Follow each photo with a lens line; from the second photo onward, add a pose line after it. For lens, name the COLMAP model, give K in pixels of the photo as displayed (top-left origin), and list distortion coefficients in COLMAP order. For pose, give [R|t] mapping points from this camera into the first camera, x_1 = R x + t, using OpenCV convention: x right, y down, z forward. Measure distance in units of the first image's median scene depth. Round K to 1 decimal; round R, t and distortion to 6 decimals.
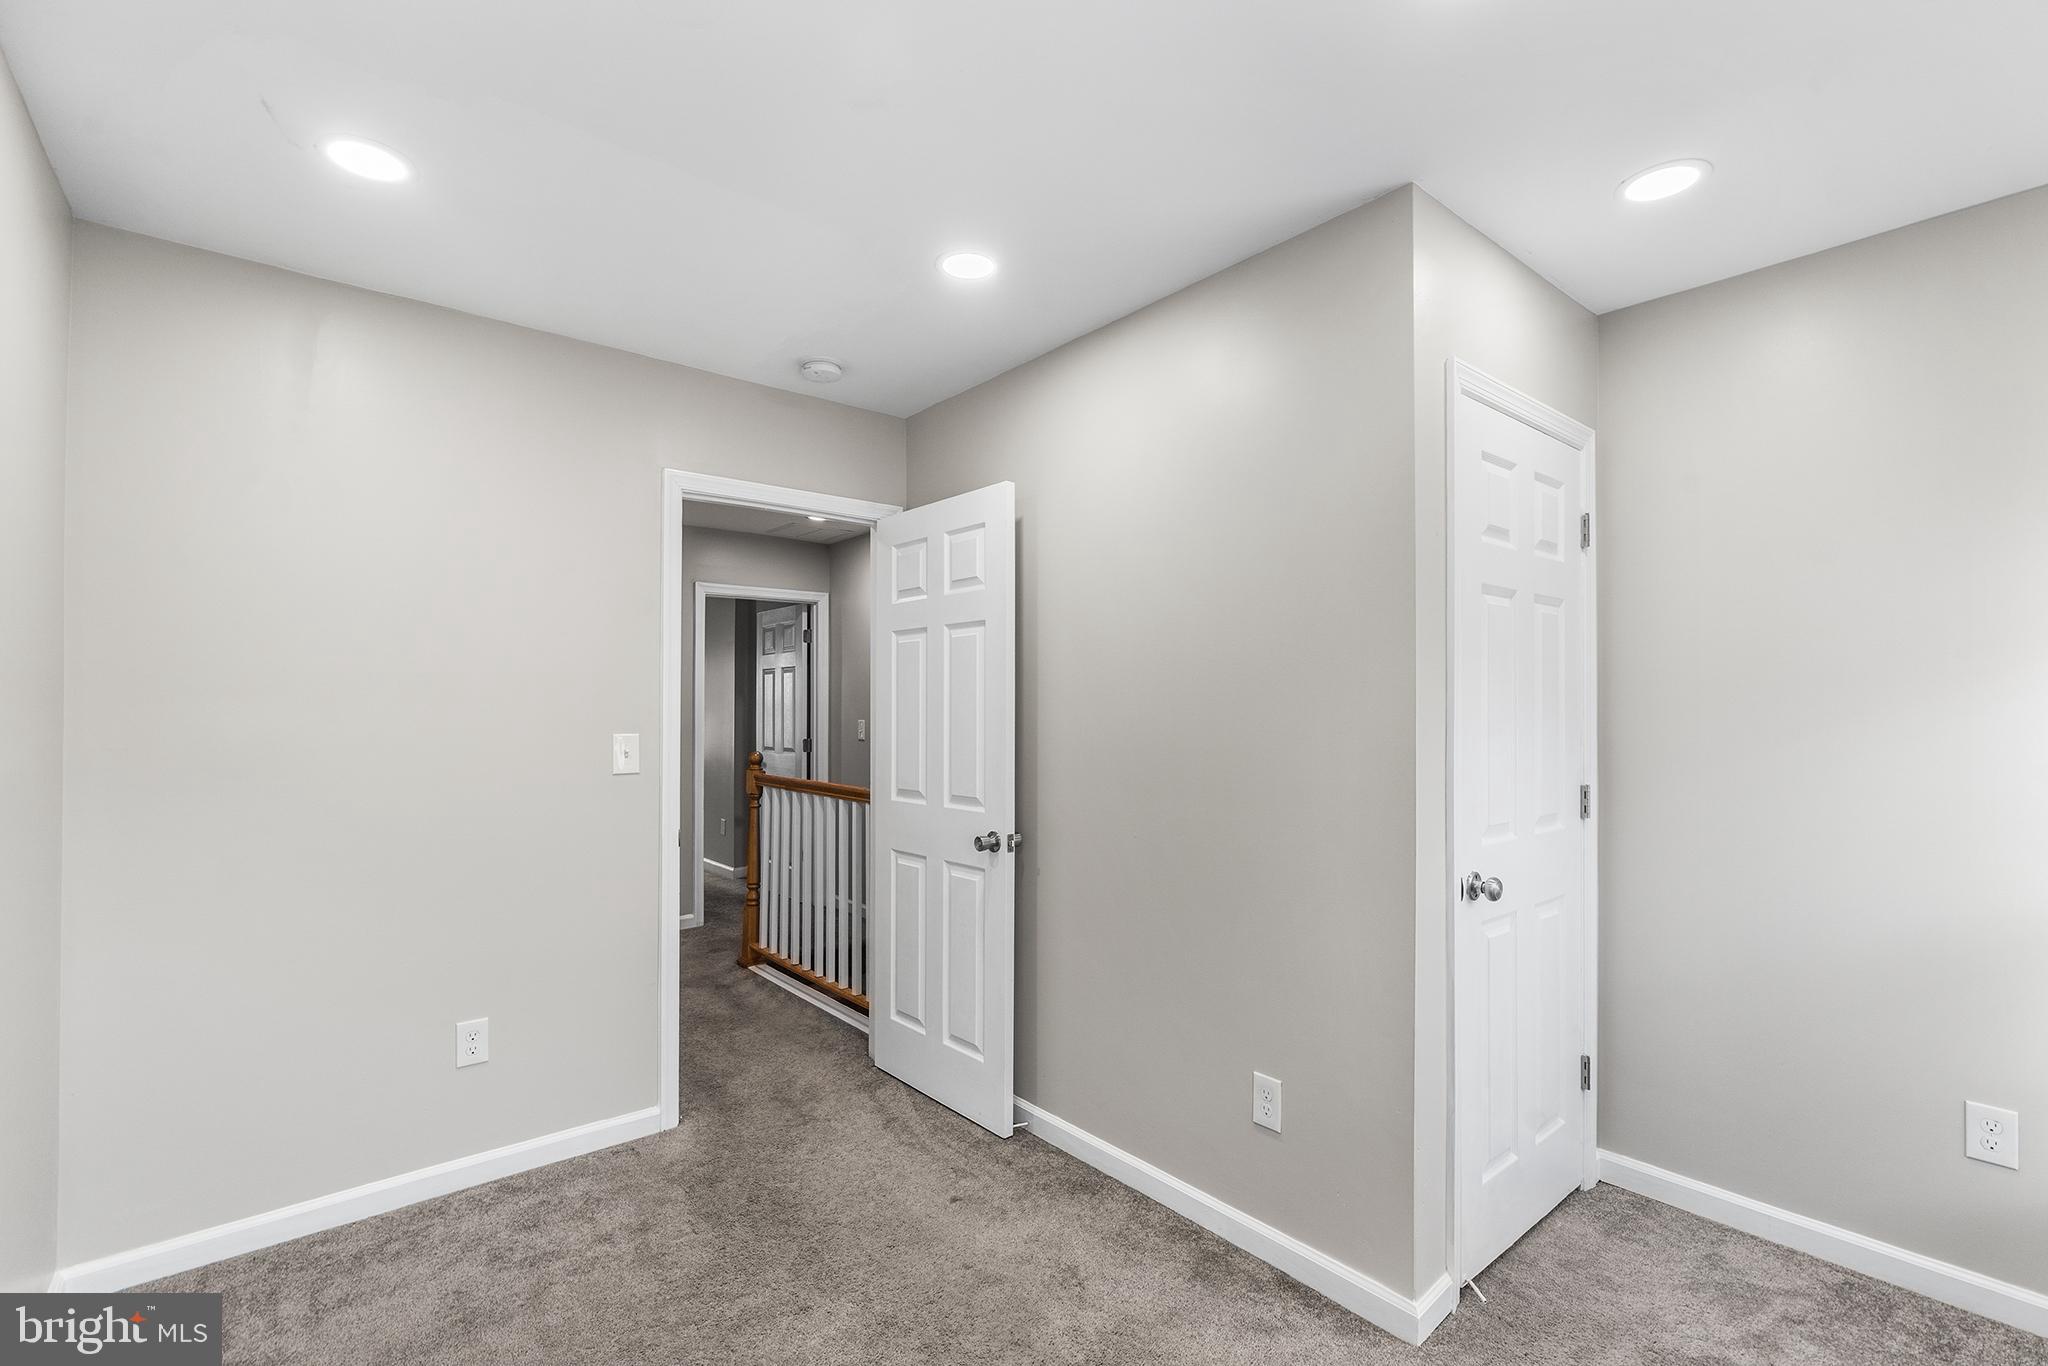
lens RADIAL K [[925.9, 0, 1021.1], [0, 925.9, 699.8], [0, 0, 1]] dist [-0.002472, -0.000172]
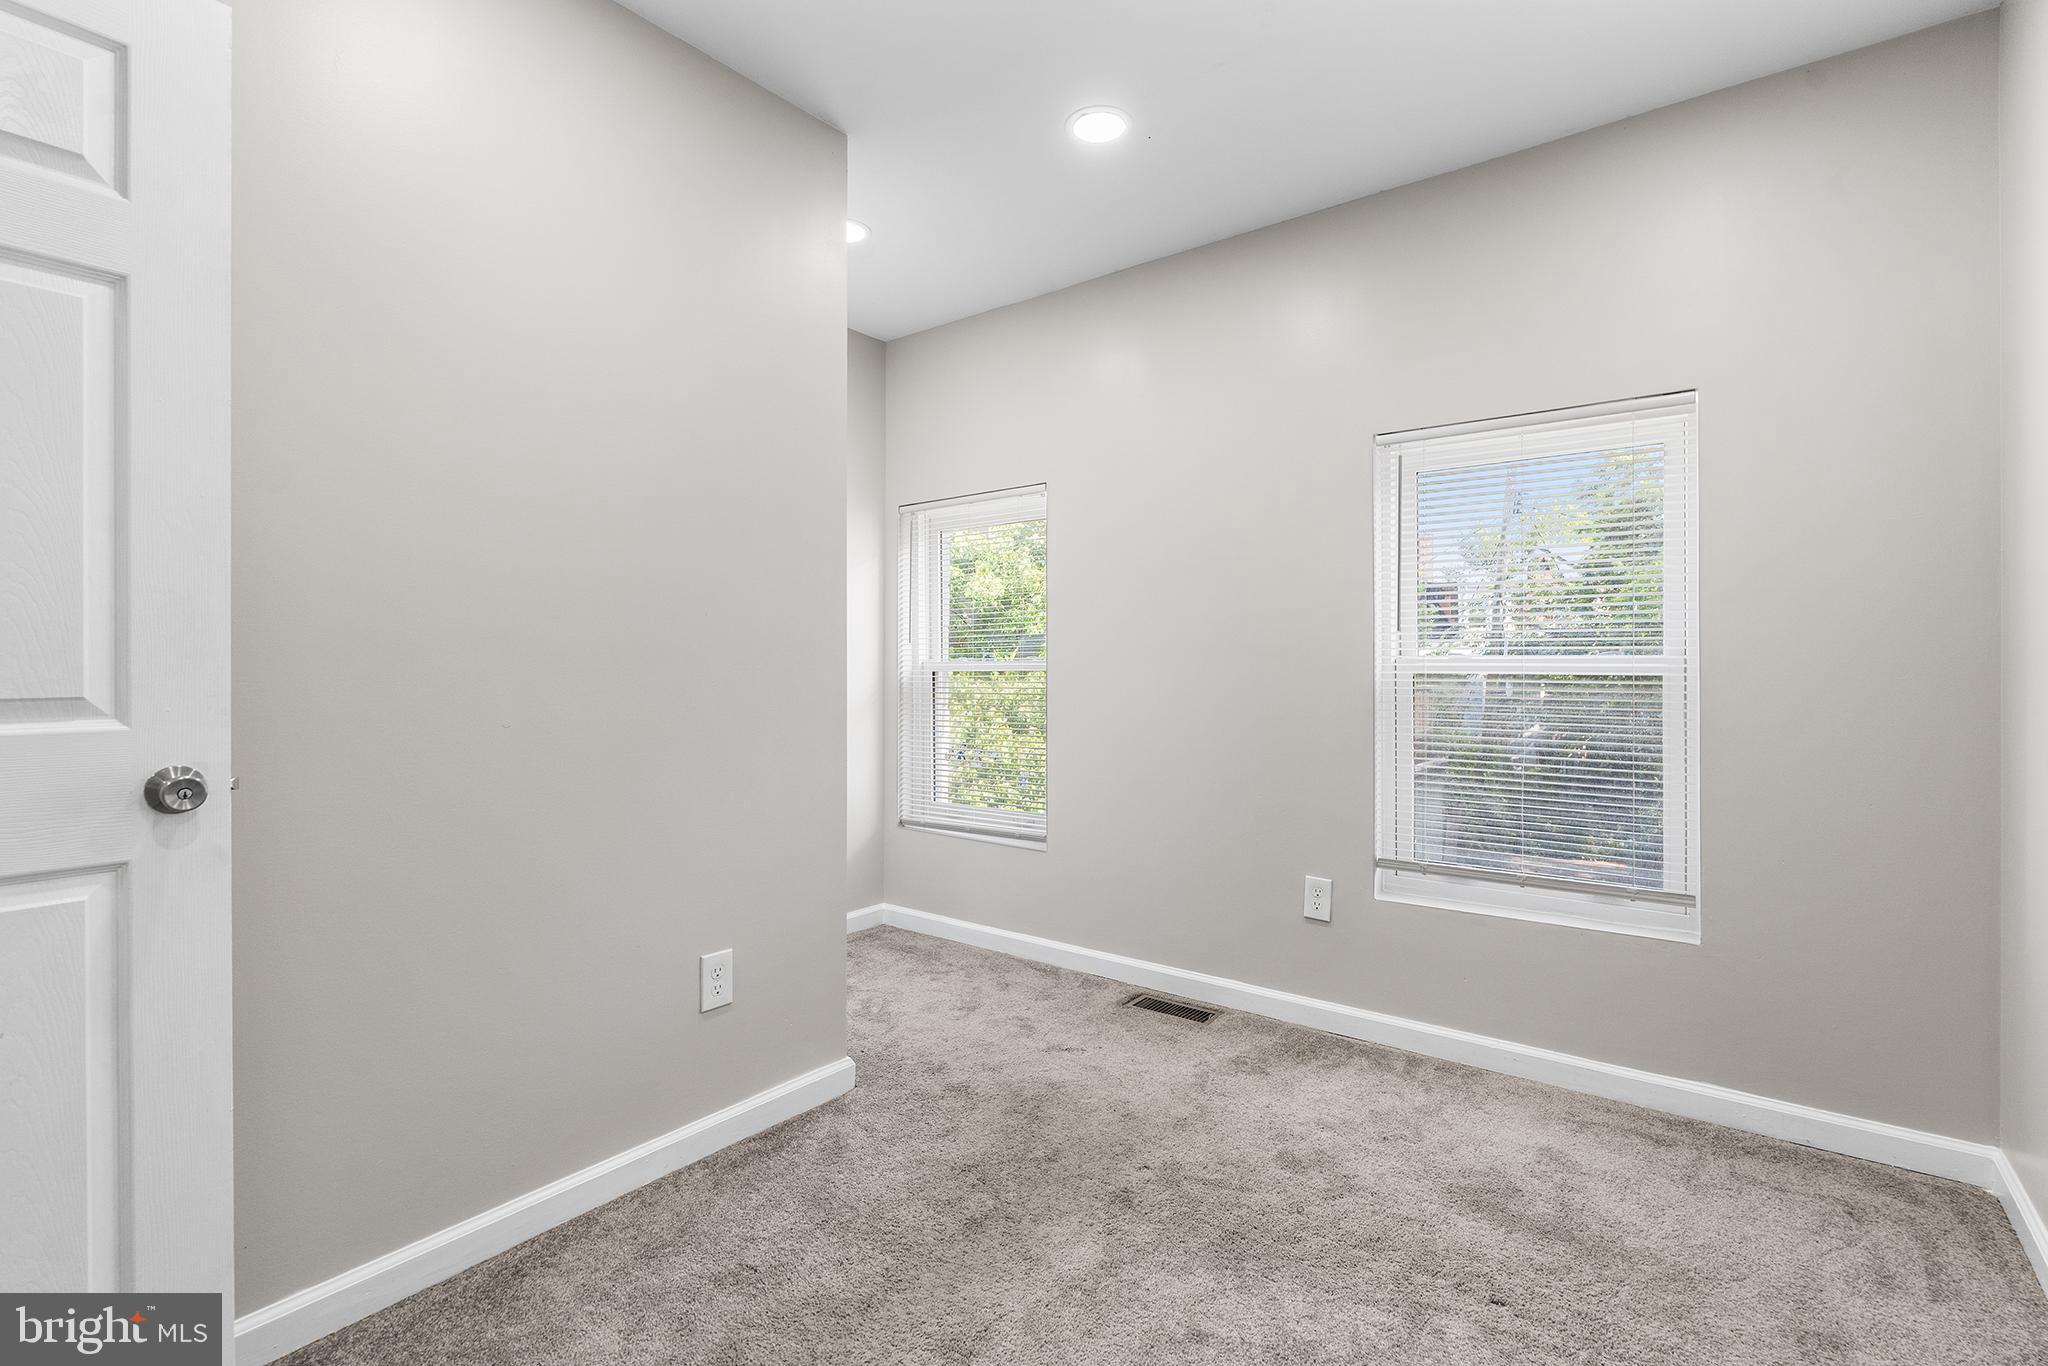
lens RADIAL K [[917.5, 0, 1027.9], [0, 917.5, 665.1], [0, 0, 1]] dist [-0.004880, 0.000027]
pose [[-0.215105, 0.004346, 0.976581, -0.705241], [-0.000932, 0.999989, -0.004656, 0.122350], [-0.976590, -0.001911, -0.215099, 0.897168]]
